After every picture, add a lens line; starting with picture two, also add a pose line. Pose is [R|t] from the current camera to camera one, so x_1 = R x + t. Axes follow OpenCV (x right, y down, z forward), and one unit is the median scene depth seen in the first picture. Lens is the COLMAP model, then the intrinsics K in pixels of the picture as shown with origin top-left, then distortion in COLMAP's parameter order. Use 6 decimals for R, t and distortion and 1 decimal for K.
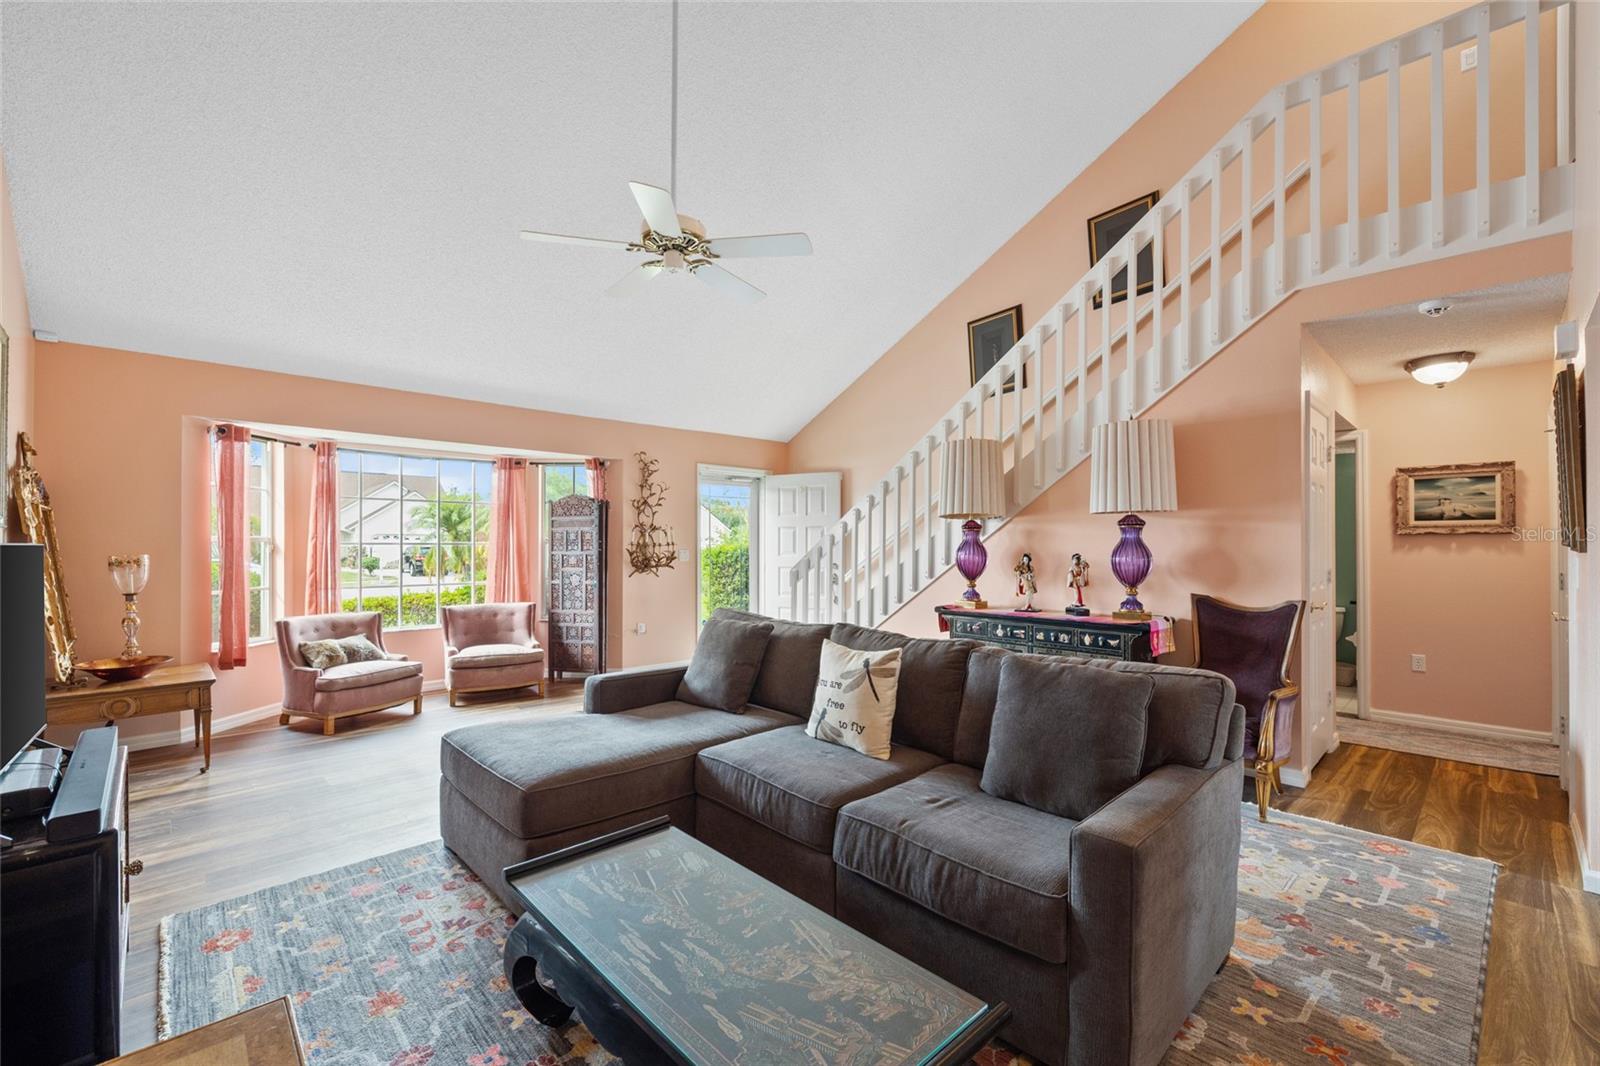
lens RADIAL K [[673.9, 0, 796.3], [0, 673.9, 538.3], [0, 0, 1]] dist [-0.004246, -0.000185]
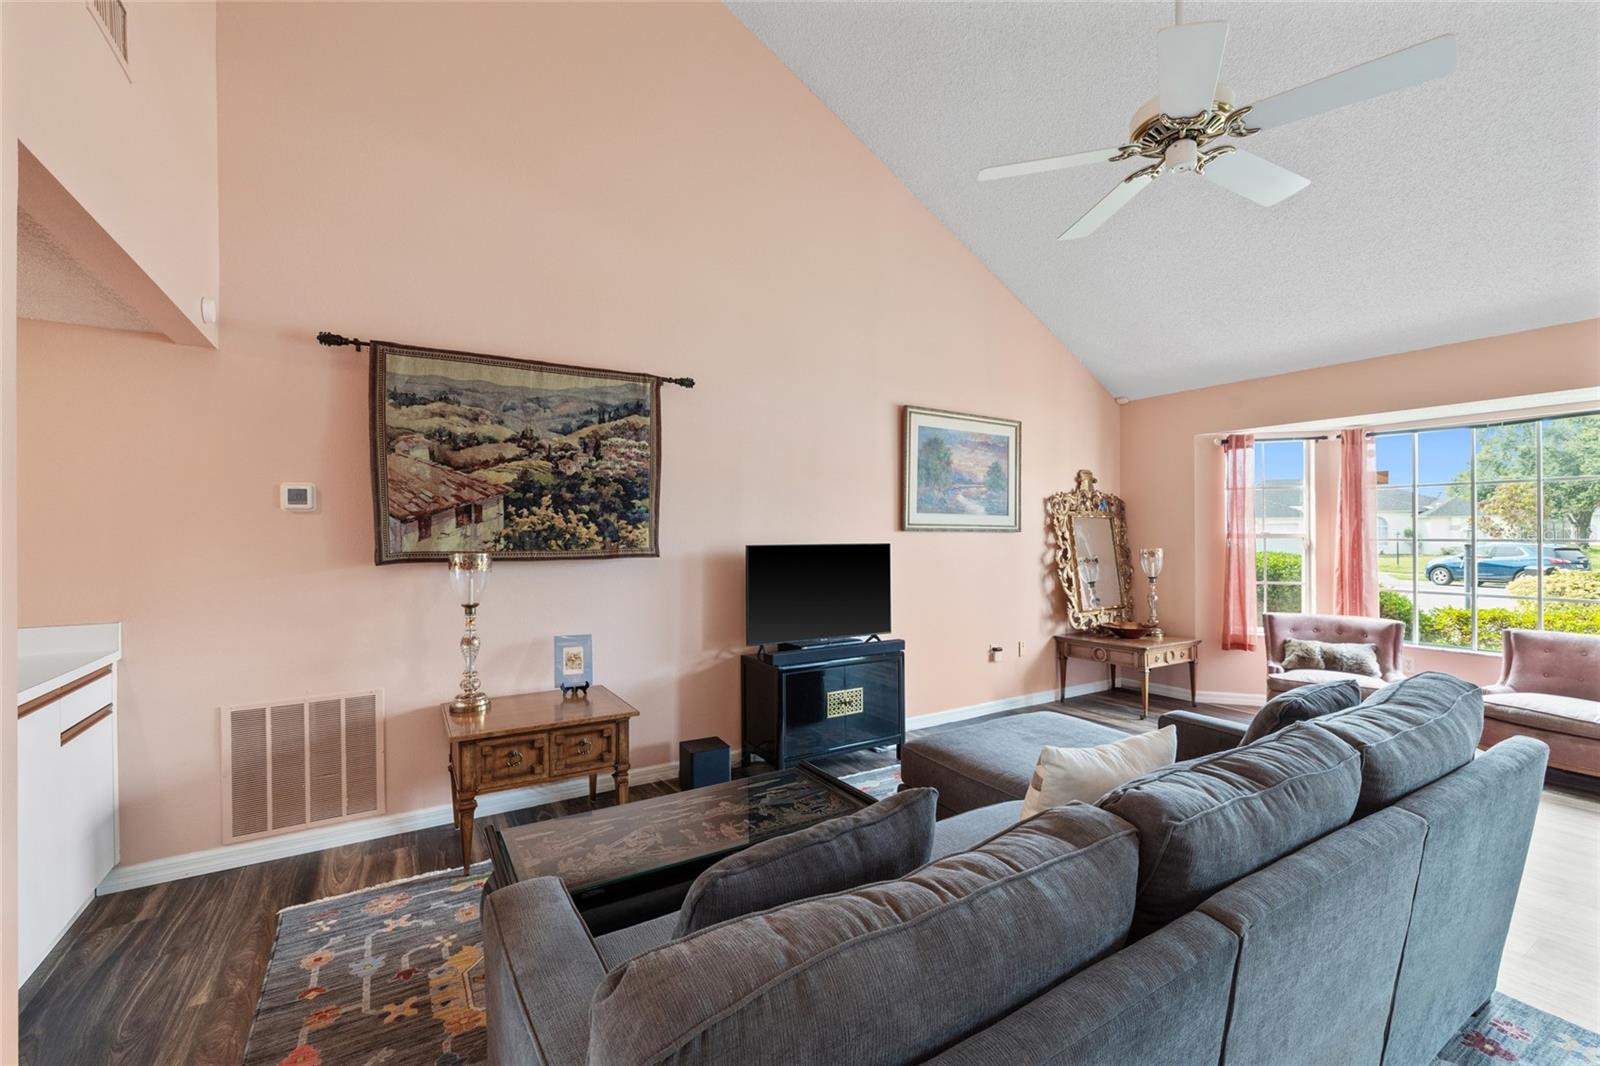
lens RADIAL K [[673.9, 0, 796.1], [0, 673.9, 538.1], [0, 0, 1]] dist [-0.004246, -0.000185]
pose [[-0.204542, 0.001588, -0.978856, 0.389770], [0.007308, 0.999973, 0.000095, -0.000510], [0.978830, -0.007134, -0.204548, 0.478222]]
